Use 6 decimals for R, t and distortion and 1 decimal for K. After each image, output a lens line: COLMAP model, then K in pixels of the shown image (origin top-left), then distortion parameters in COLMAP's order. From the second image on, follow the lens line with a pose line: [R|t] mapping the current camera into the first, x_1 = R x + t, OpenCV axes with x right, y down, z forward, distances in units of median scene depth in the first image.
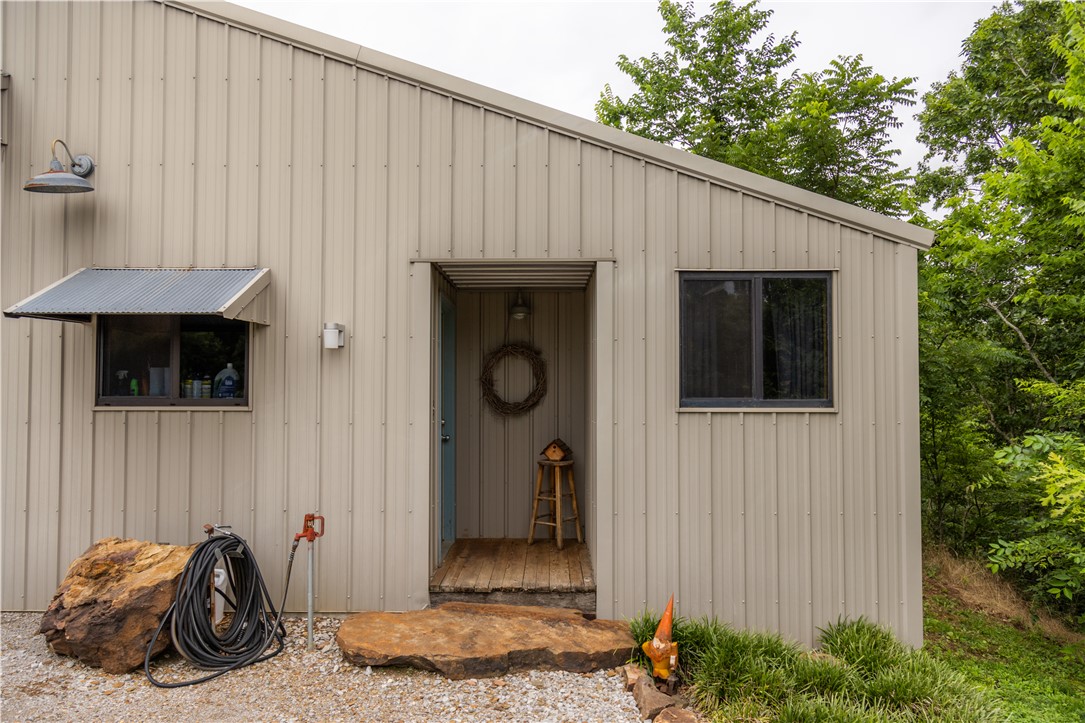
lens RADIAL K [[749.8, 0, 547.3], [0, 749.8, 363.6], [0, 0, 1]] dist [0.012288, 0.005893]
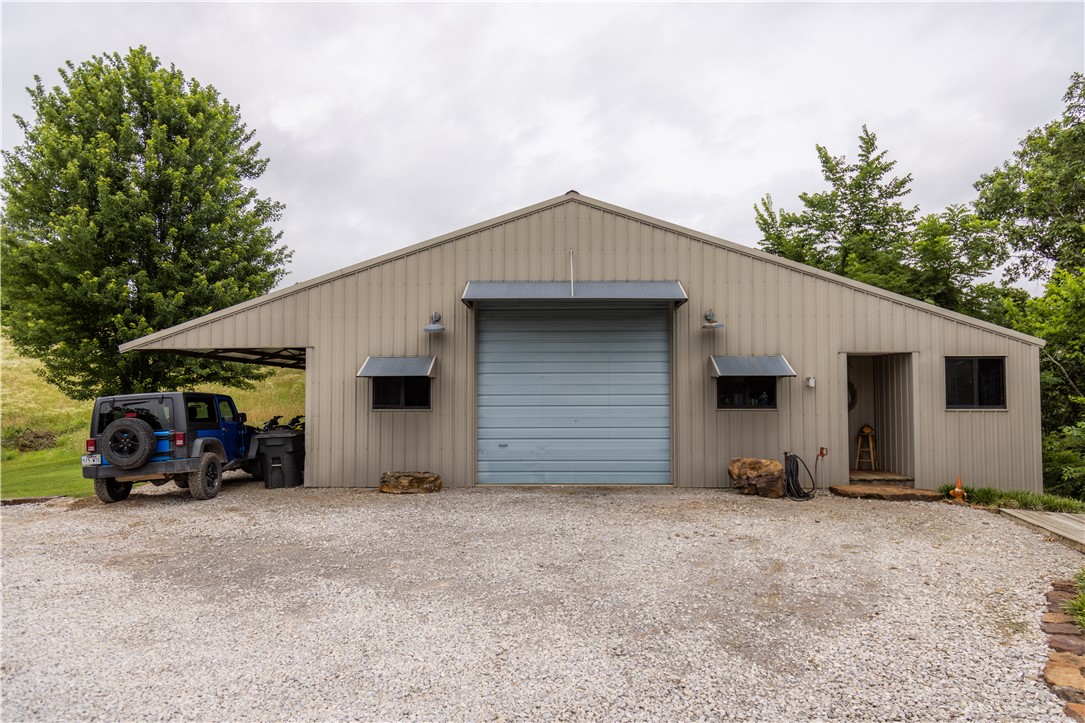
lens RADIAL K [[749.8, 0, 537.4], [0, 749.8, 360.5], [0, 0, 1]] dist [0.012288, 0.005893]
pose [[0.999858, -0.002723, -0.016654, -1.173583], [0.002400, 0.999808, -0.019424, -0.061010], [0.016703, 0.019381, 0.999673, -1.599373]]
